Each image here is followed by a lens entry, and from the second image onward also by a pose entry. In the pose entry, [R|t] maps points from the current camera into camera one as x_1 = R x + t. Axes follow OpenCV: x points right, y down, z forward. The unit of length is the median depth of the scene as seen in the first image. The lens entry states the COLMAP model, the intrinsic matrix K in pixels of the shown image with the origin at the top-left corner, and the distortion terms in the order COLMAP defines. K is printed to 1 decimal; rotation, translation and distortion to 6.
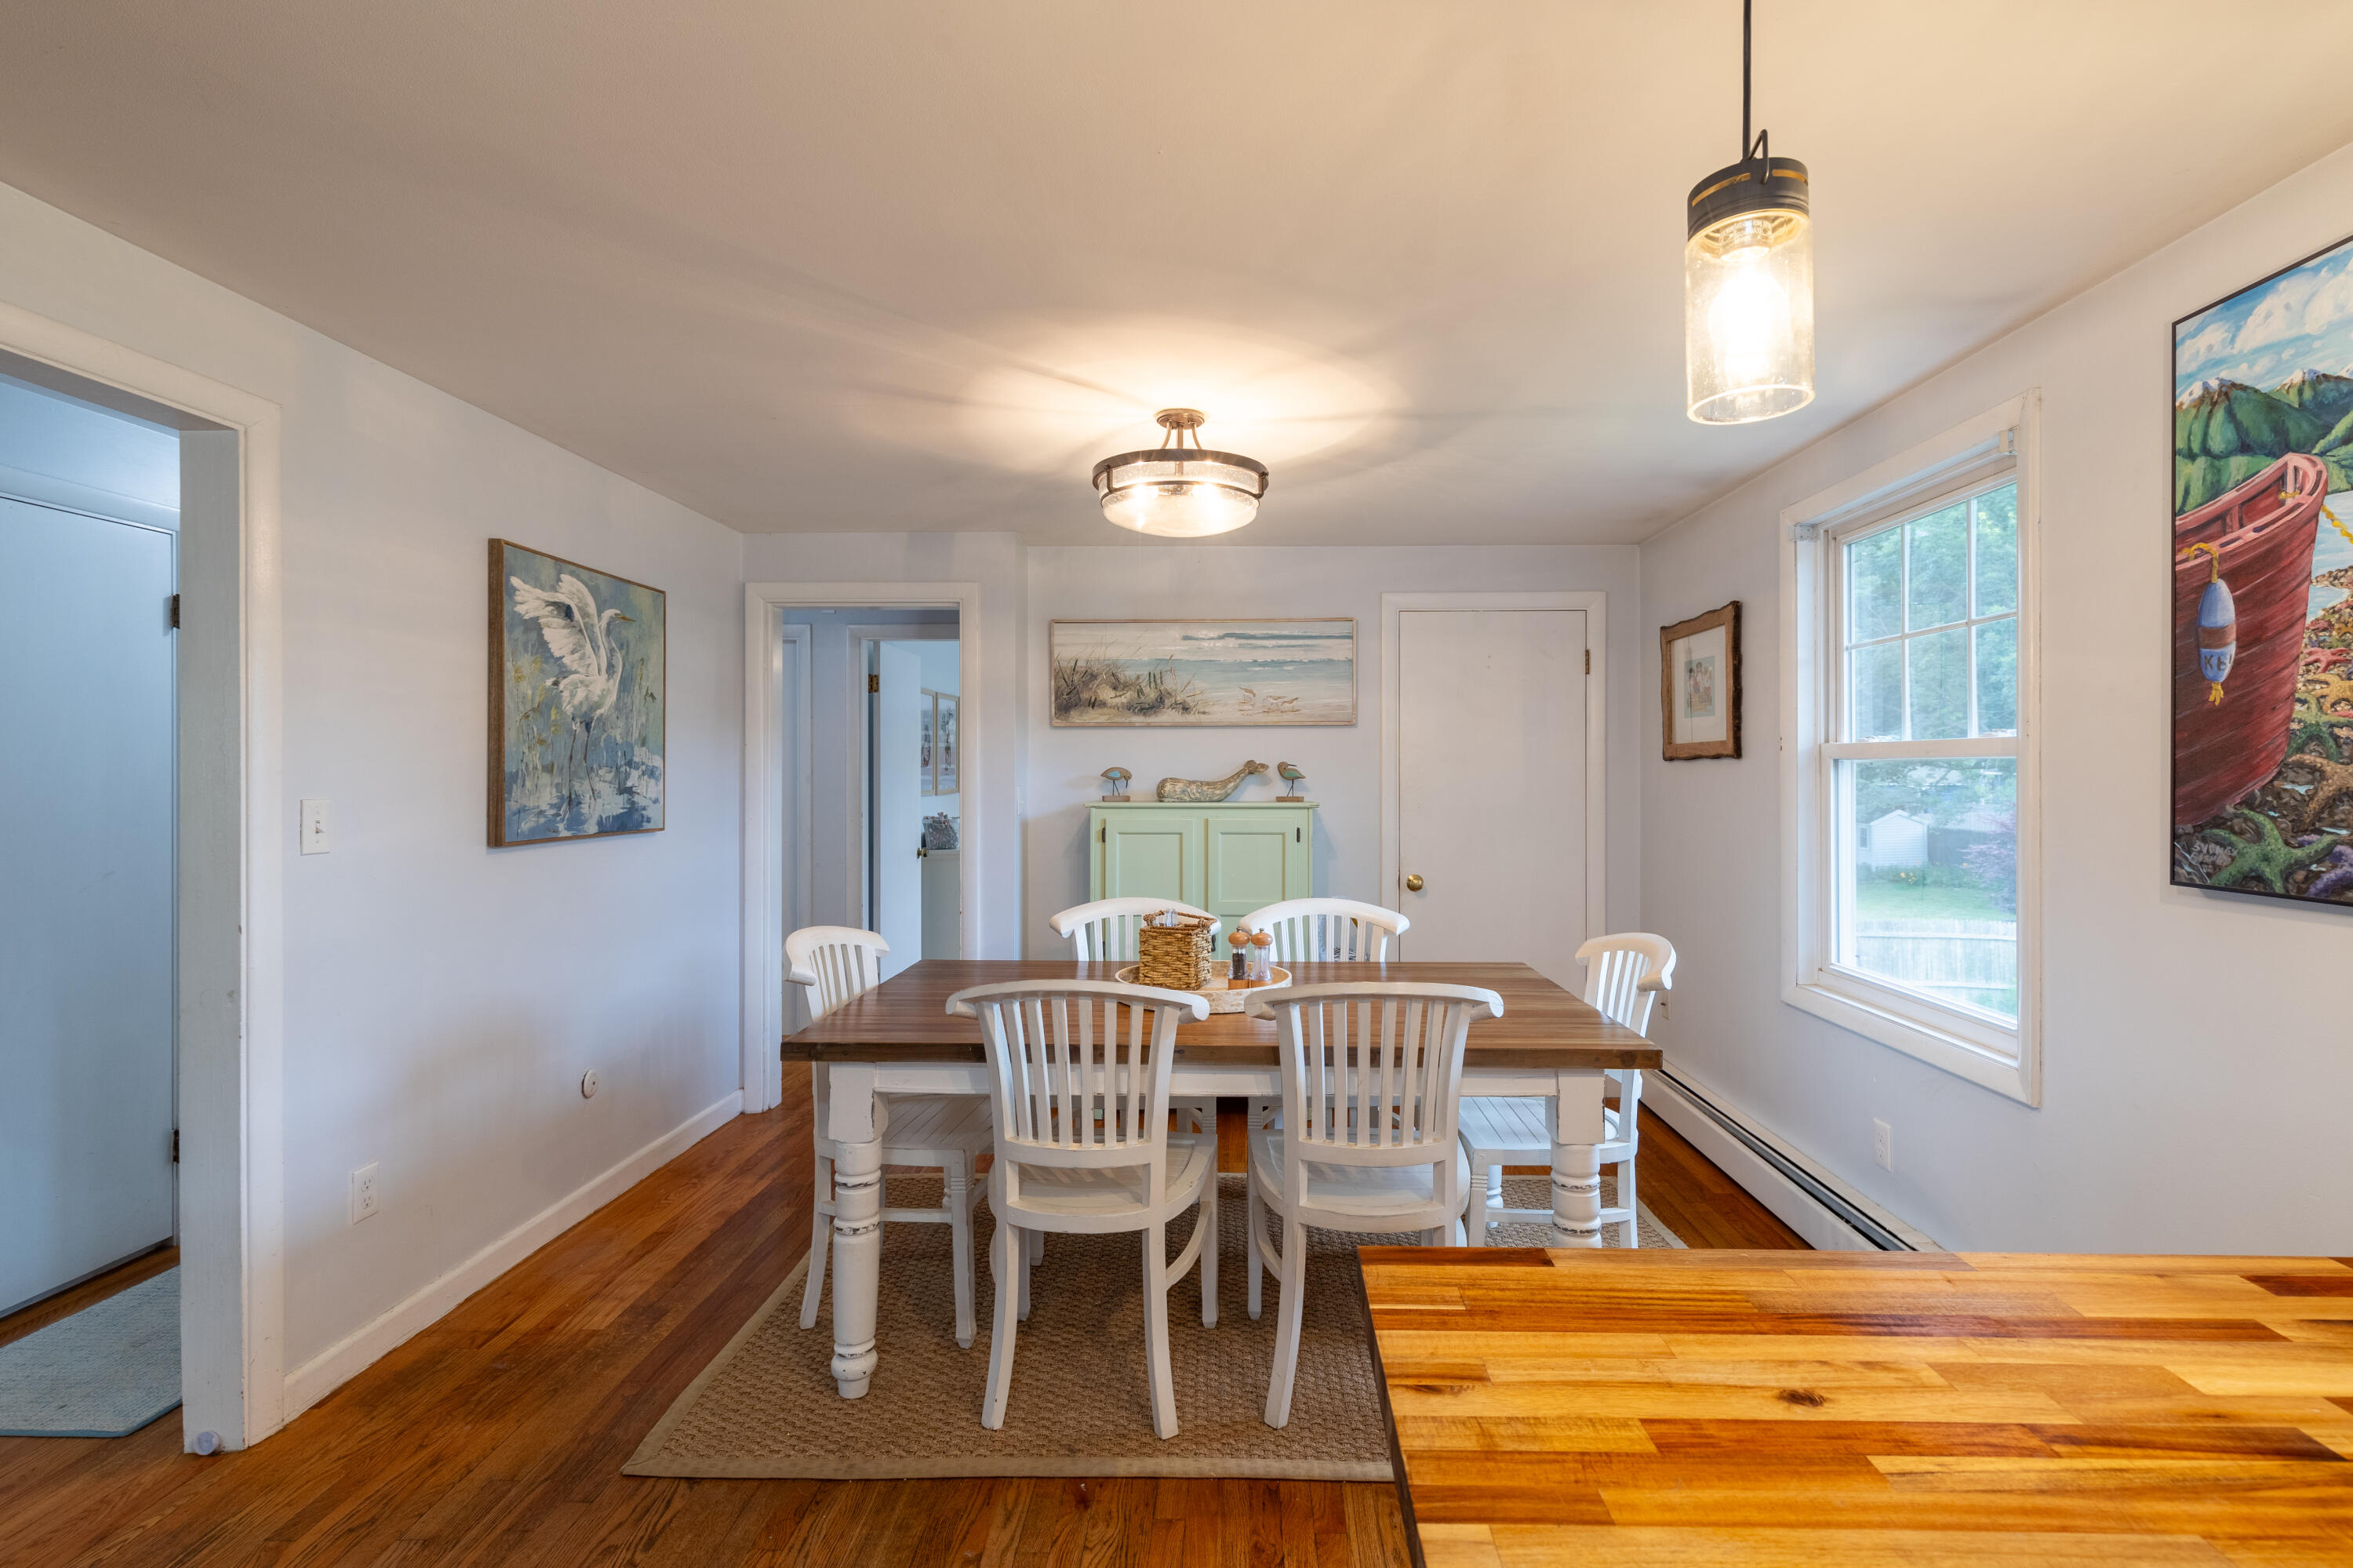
lens RADIAL K [[1071.3, 0, 1219.2], [0, 1071.3, 771.6], [0, 0, 1]] dist [0.000611, 0.000033]
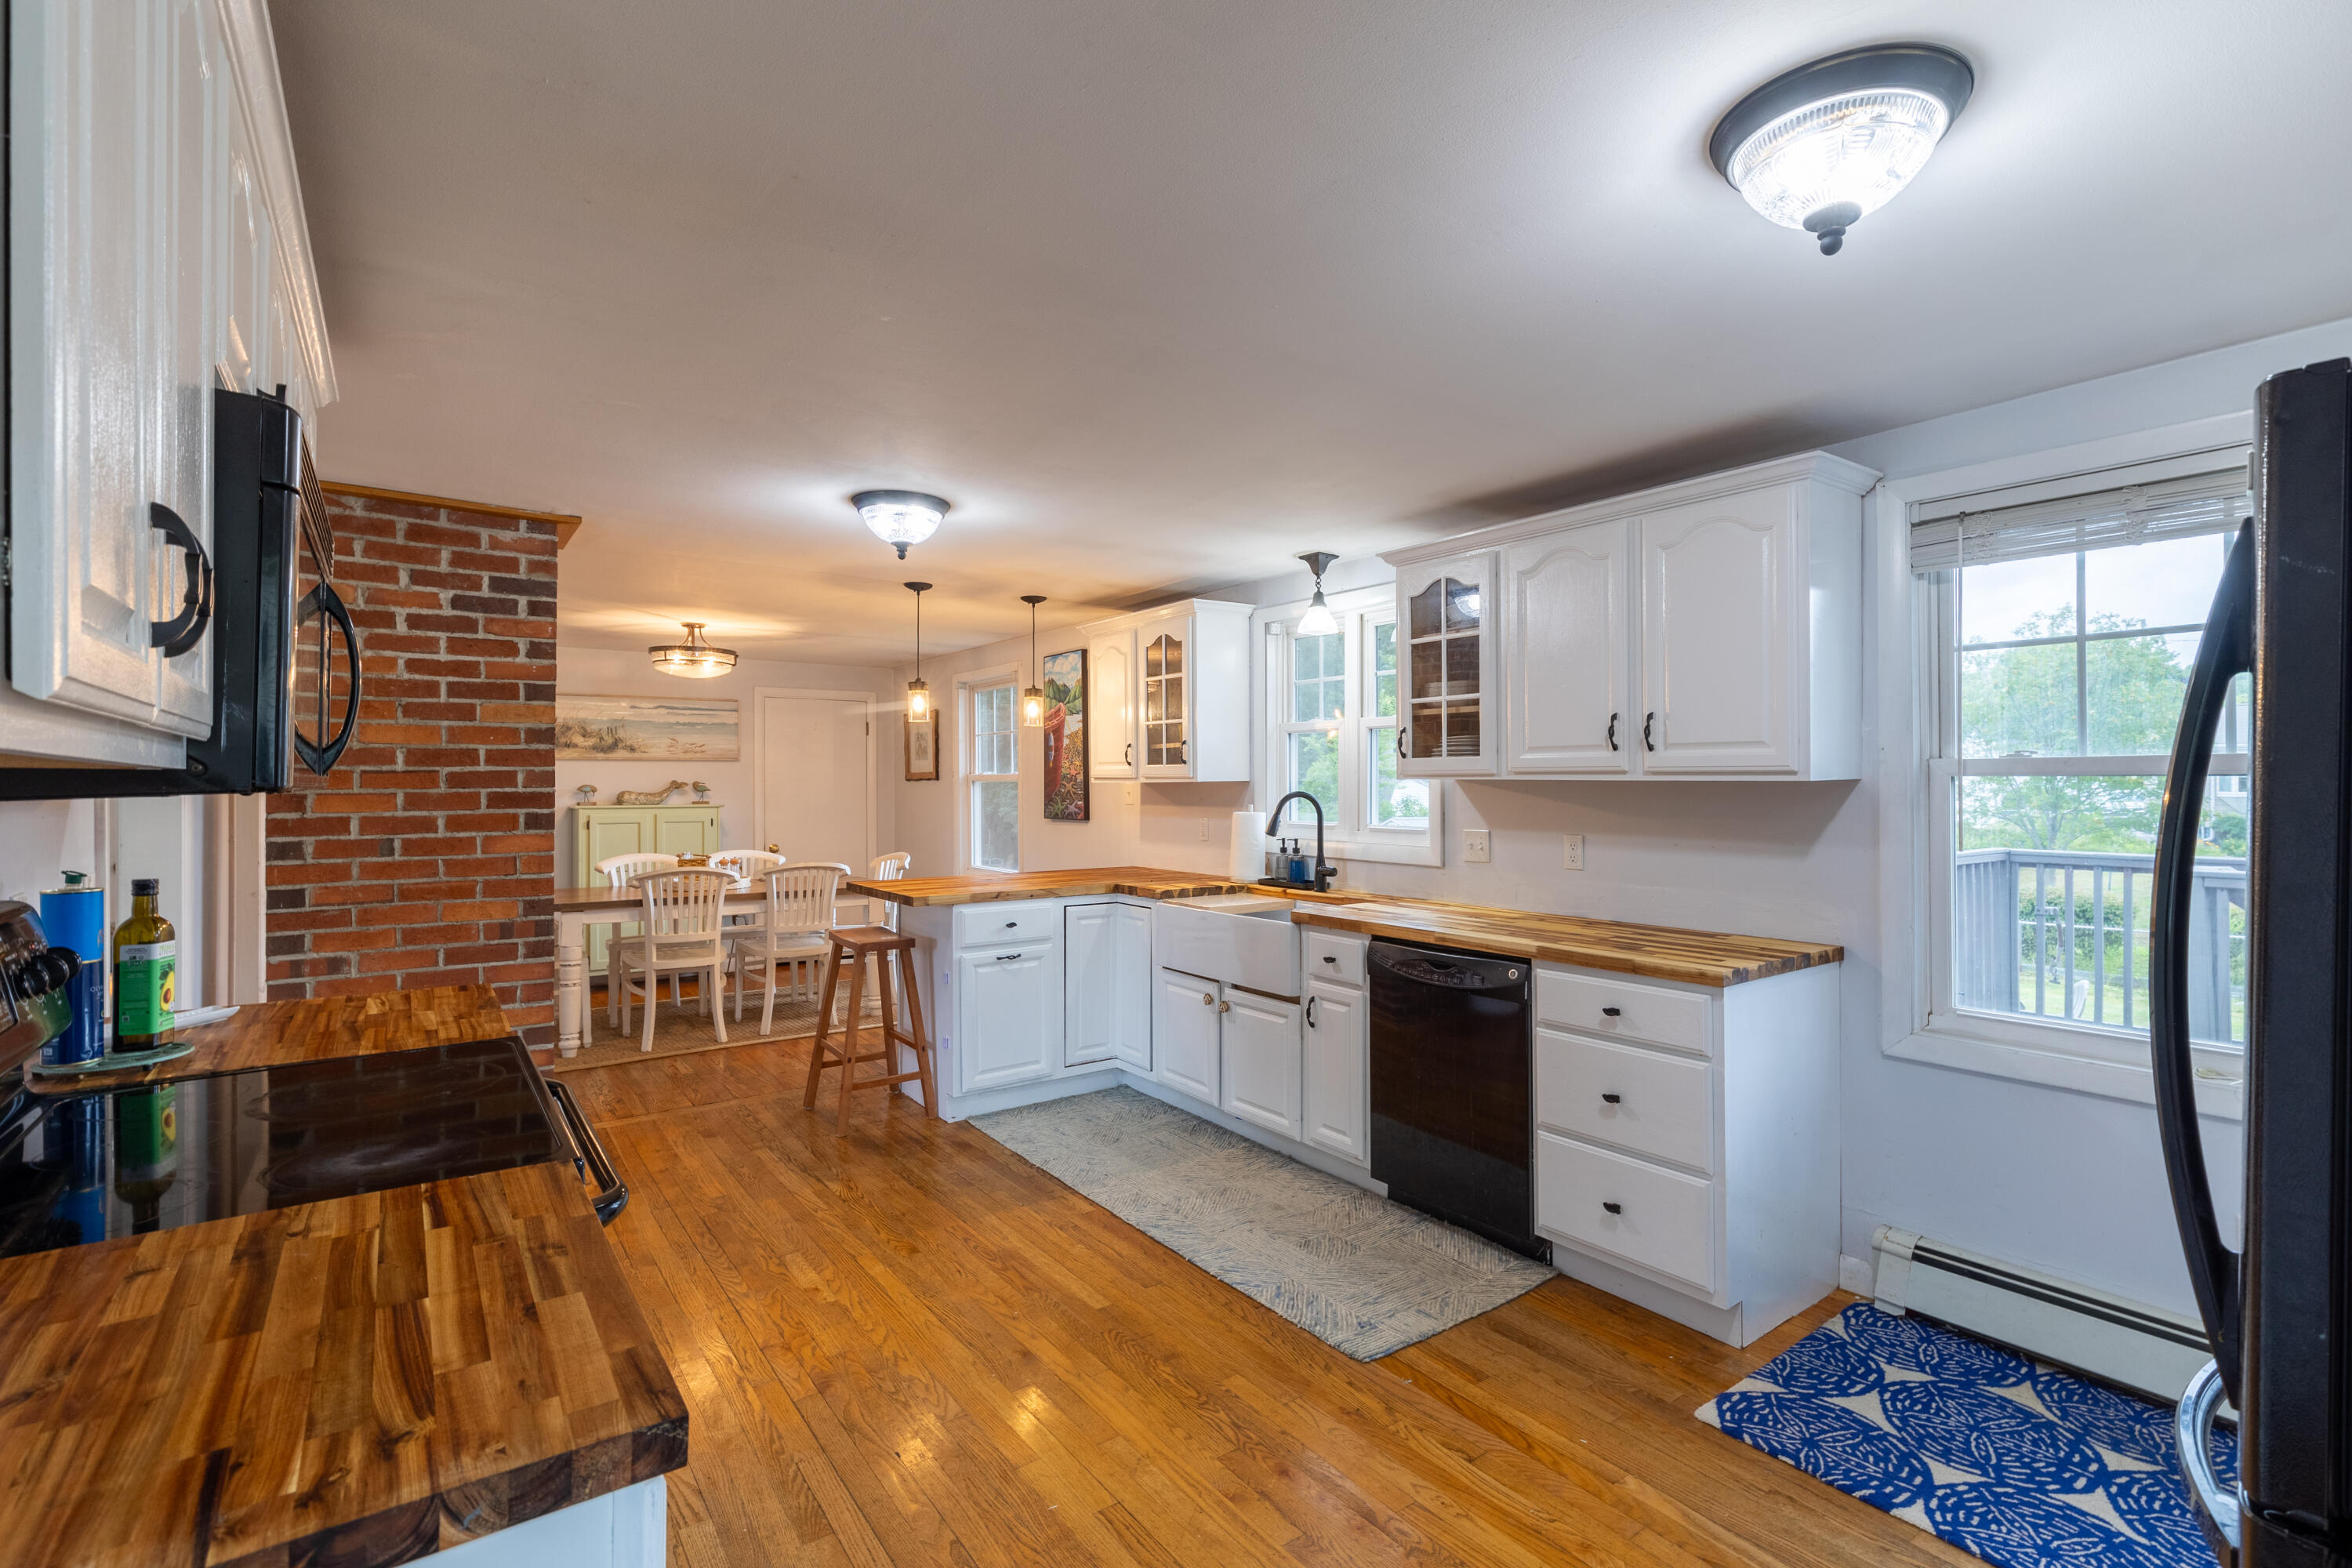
lens RADIAL K [[1070.8, 0, 1195.2], [0, 1070.8, 782.8], [0, 0, 1]] dist [0.000611, 0.000033]
pose [[0.794653, -0.001533, 0.607062, -0.365358], [0.002806, 0.999995, -0.001148, -0.002296], [-0.607057, 0.002616, 0.794654, -0.905626]]
